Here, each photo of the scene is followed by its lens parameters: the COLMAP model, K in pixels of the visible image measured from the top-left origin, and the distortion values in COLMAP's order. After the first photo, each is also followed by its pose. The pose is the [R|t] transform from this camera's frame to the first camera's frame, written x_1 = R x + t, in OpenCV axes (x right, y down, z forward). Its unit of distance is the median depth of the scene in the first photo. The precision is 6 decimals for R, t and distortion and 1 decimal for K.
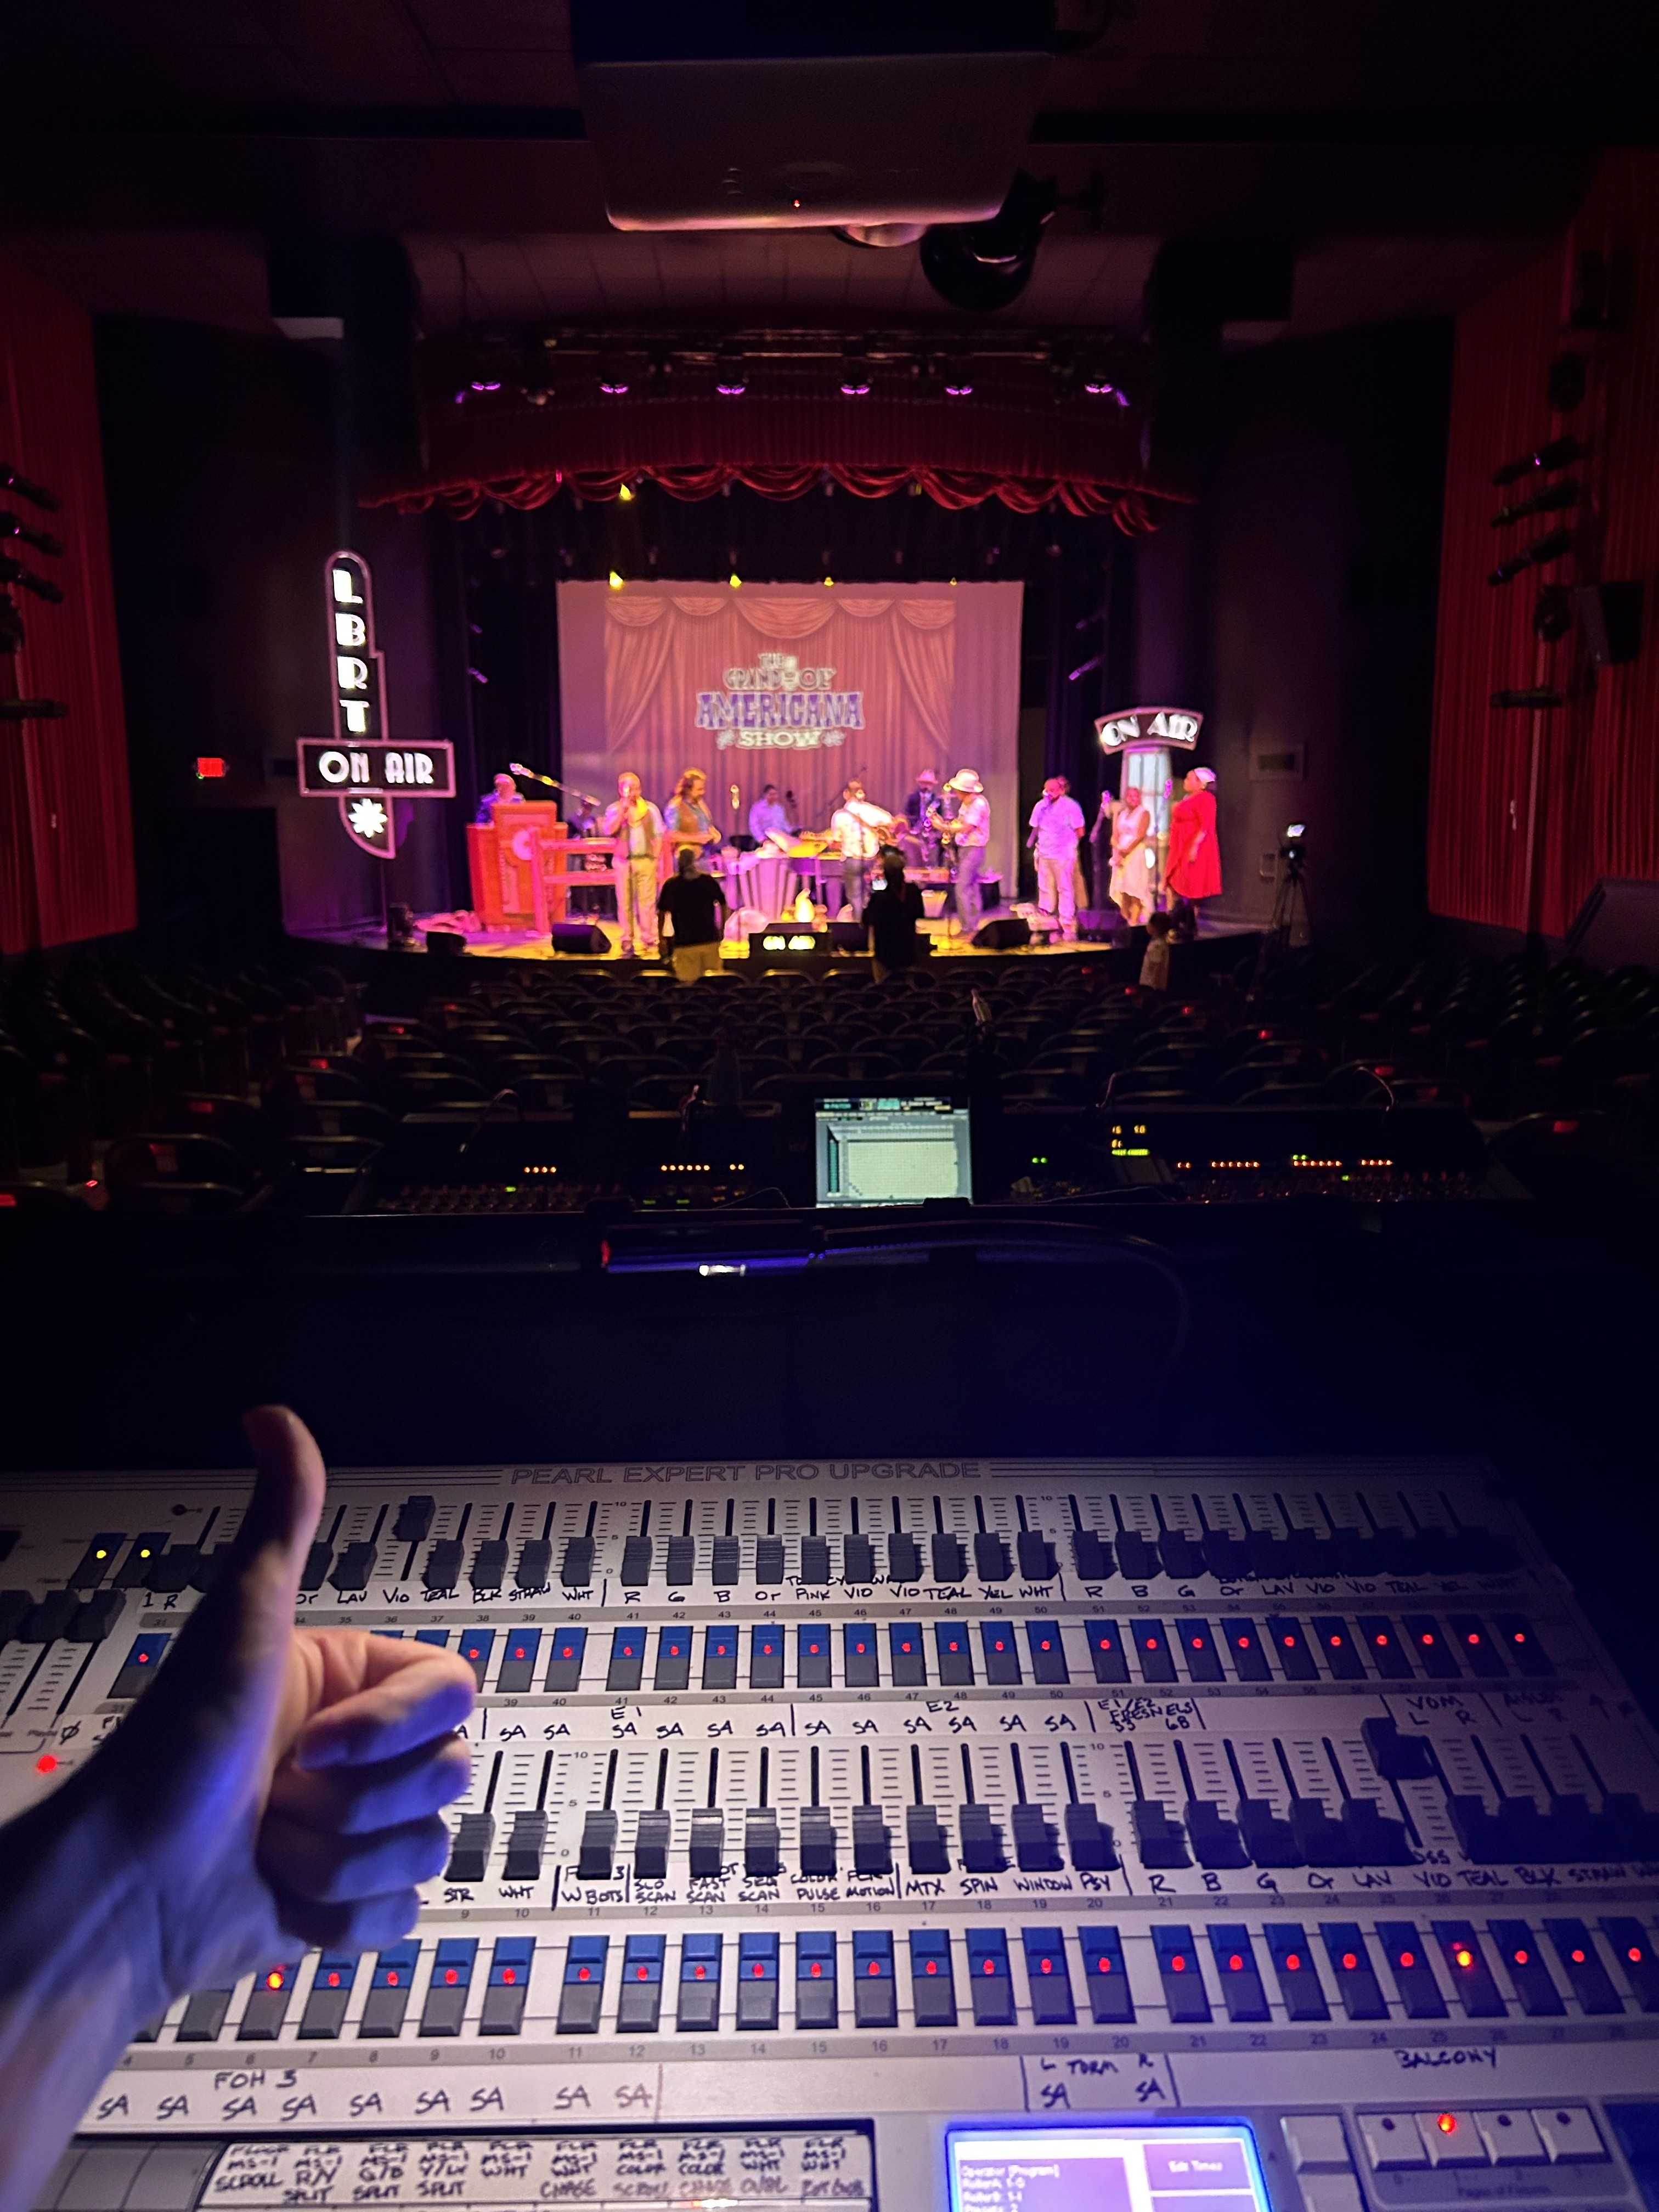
lens RADIAL K [[1697.4, 0, 829.5], [0, 1697.4, 1106.0], [0, 0, 1]] dist [0.056074, -0.078406]
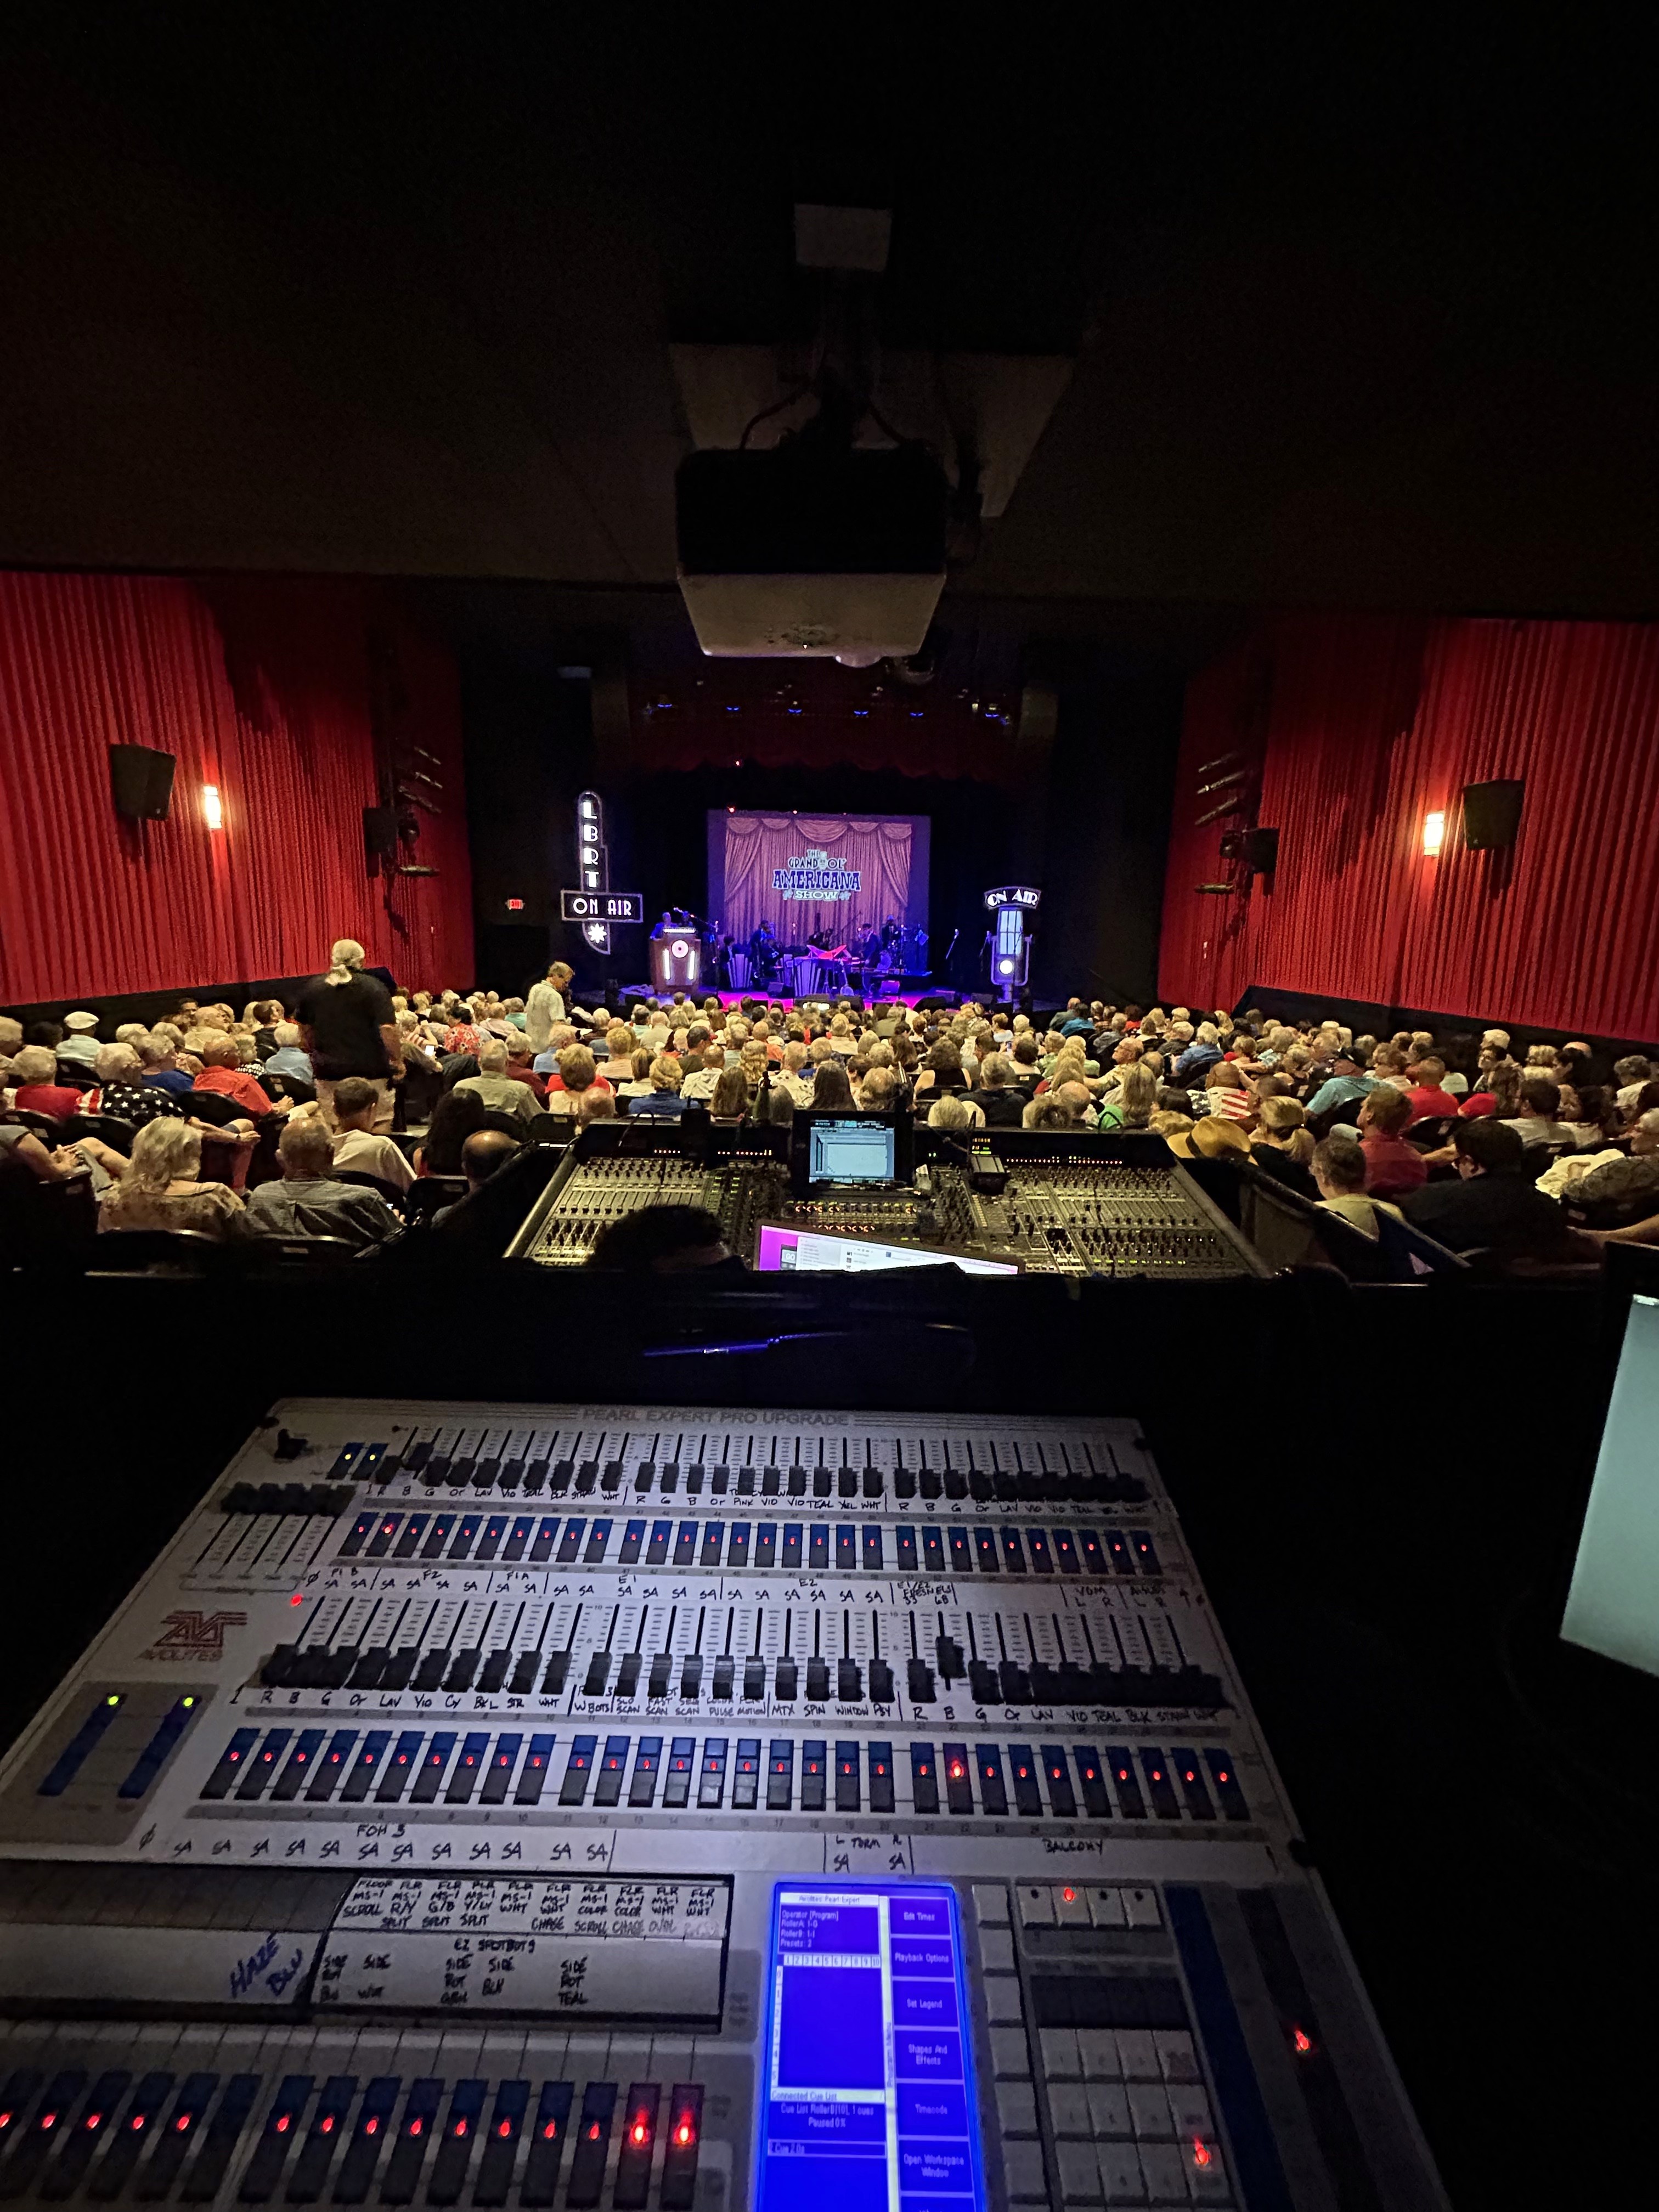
lens RADIAL K [[890.3, 0, 829.5], [0, 890.3, 1106.0], [0, 0, 1]] dist [-0.000216, 0.000240]
pose [[0.999345, 0.032192, -0.016529, 0.081805], [-0.031629, 0.998946, 0.033267, -0.155448], [0.017582, -0.032723, 0.999310, 0.100358]]
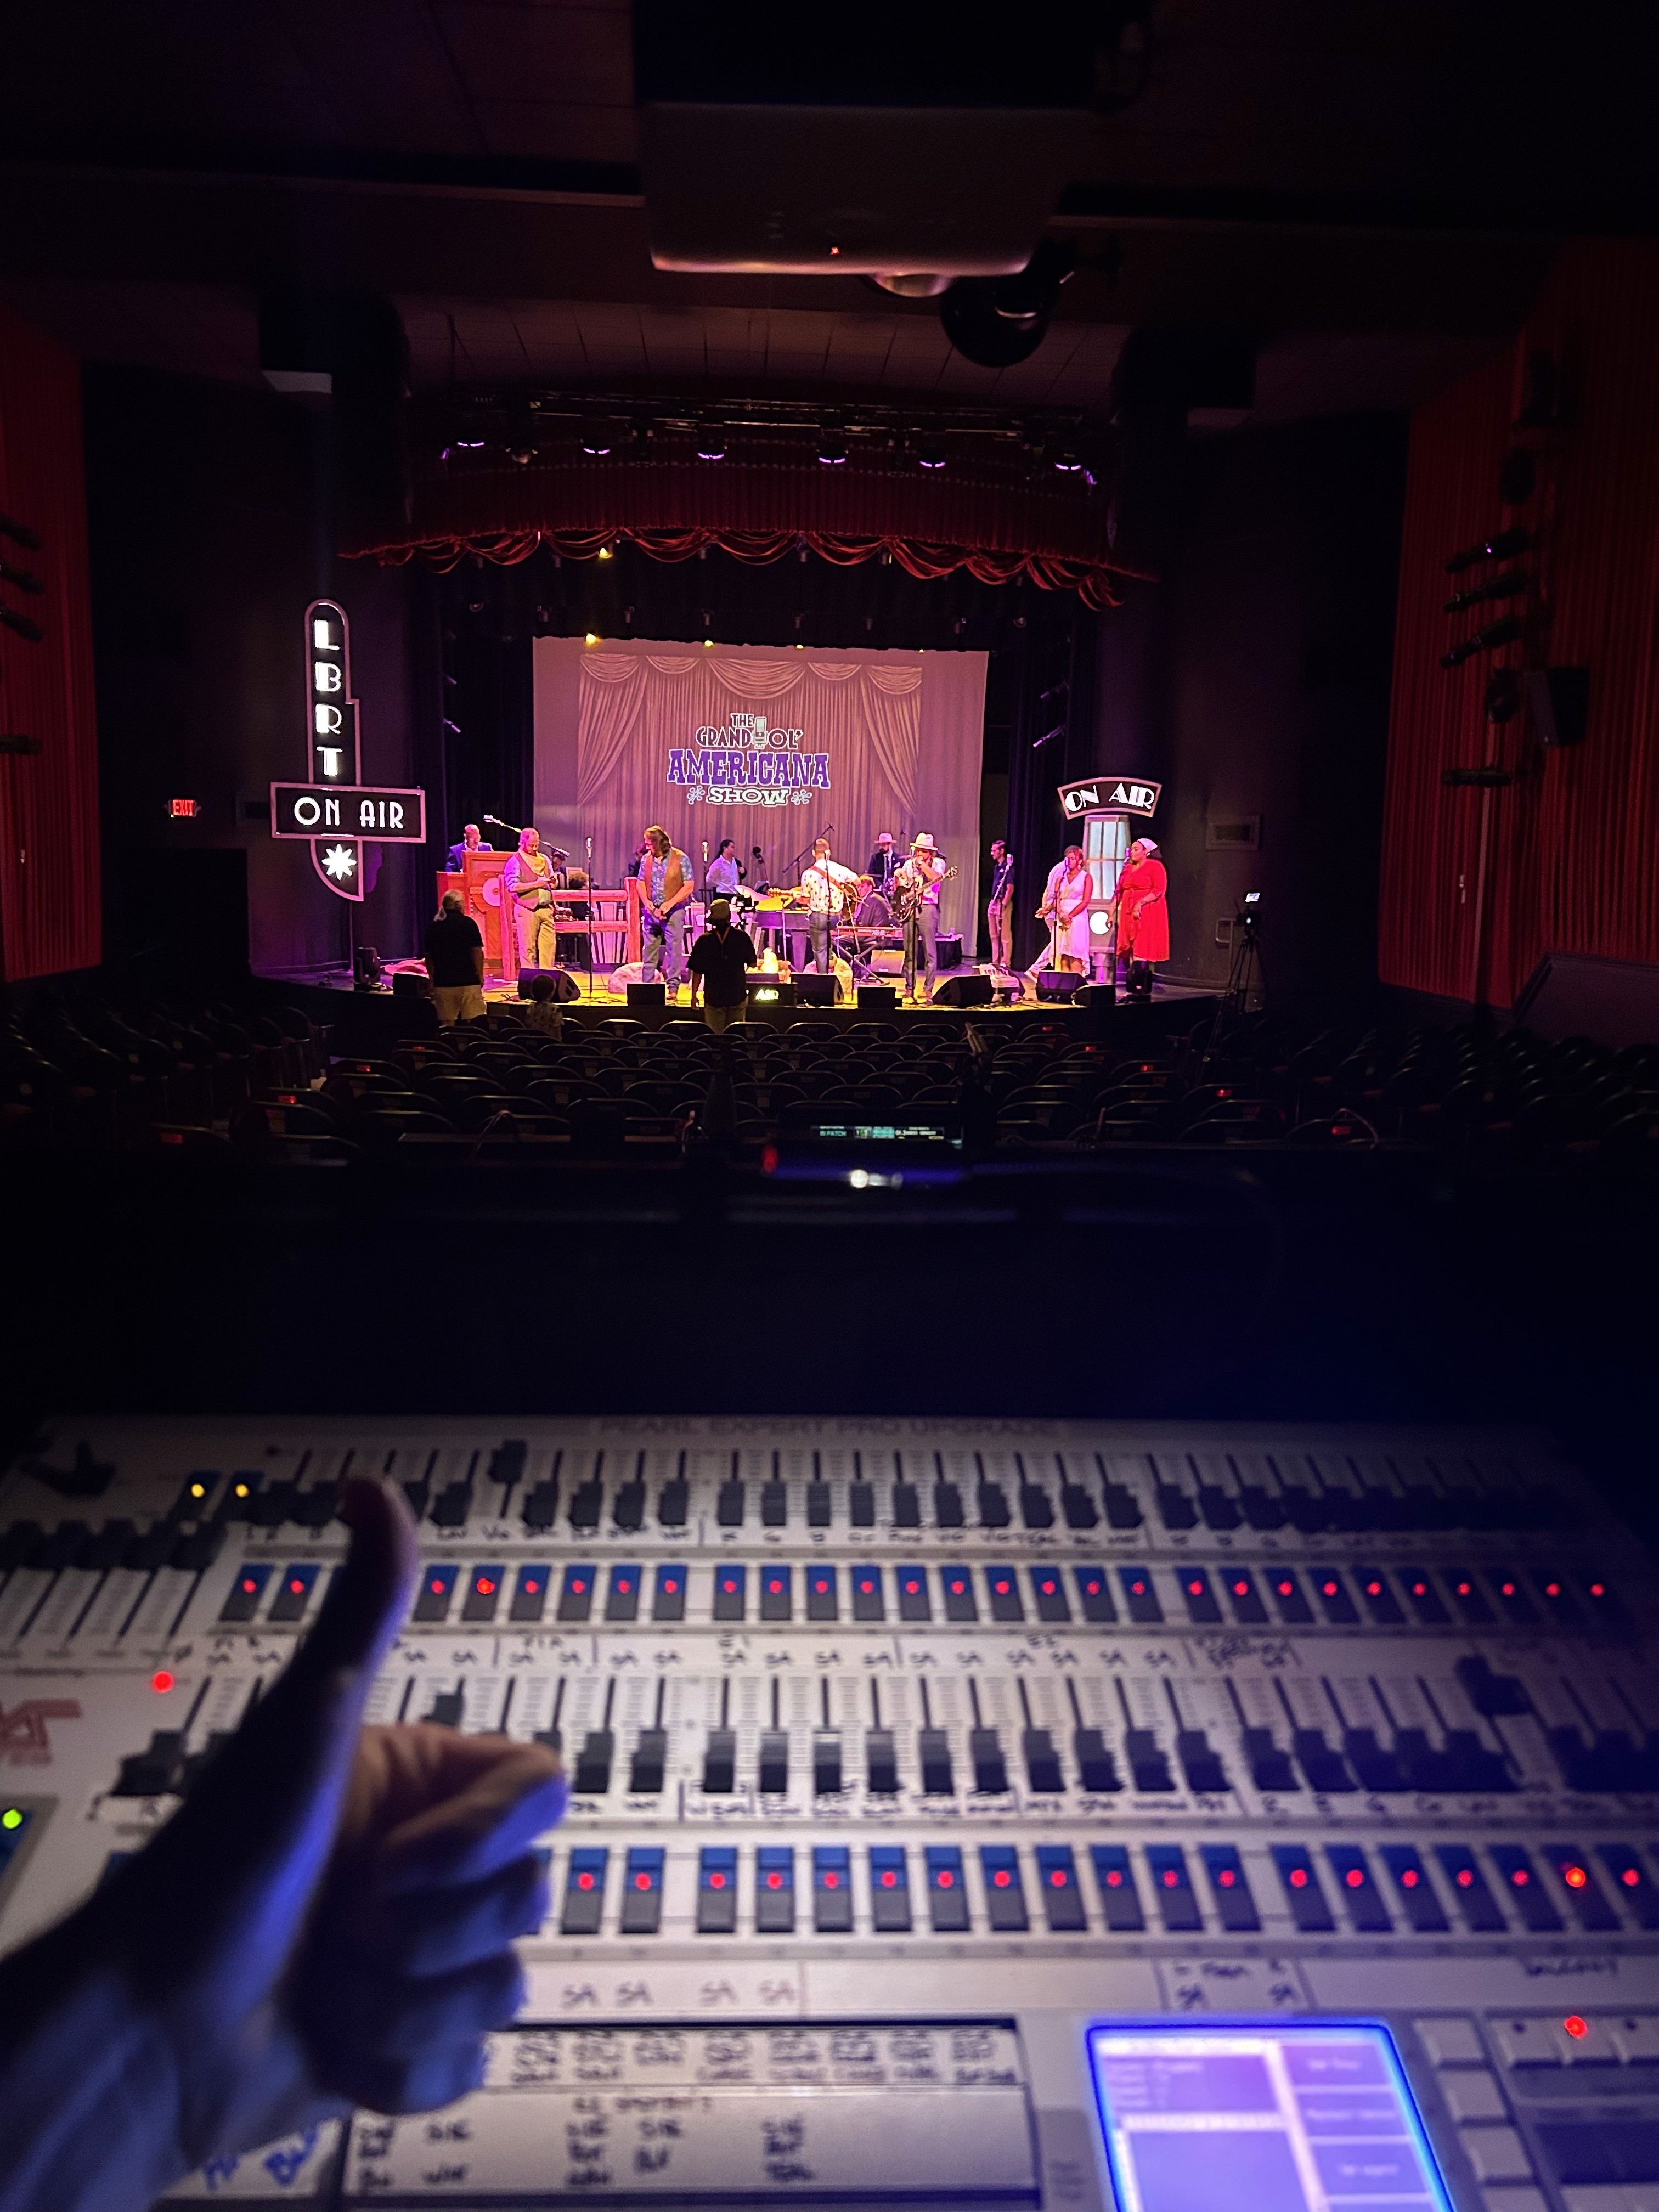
lens RADIAL K [[1680.3, 0, 817.2], [0, 1680.3, 1105.0], [0, 0, 1]] dist [0.071451, -0.088837]
pose [[0.999340, 0.024112, 0.027167, -0.097849], [-0.023030, 0.998955, -0.039469, 0.069263], [-0.028090, 0.038817, 0.998851, -0.018901]]
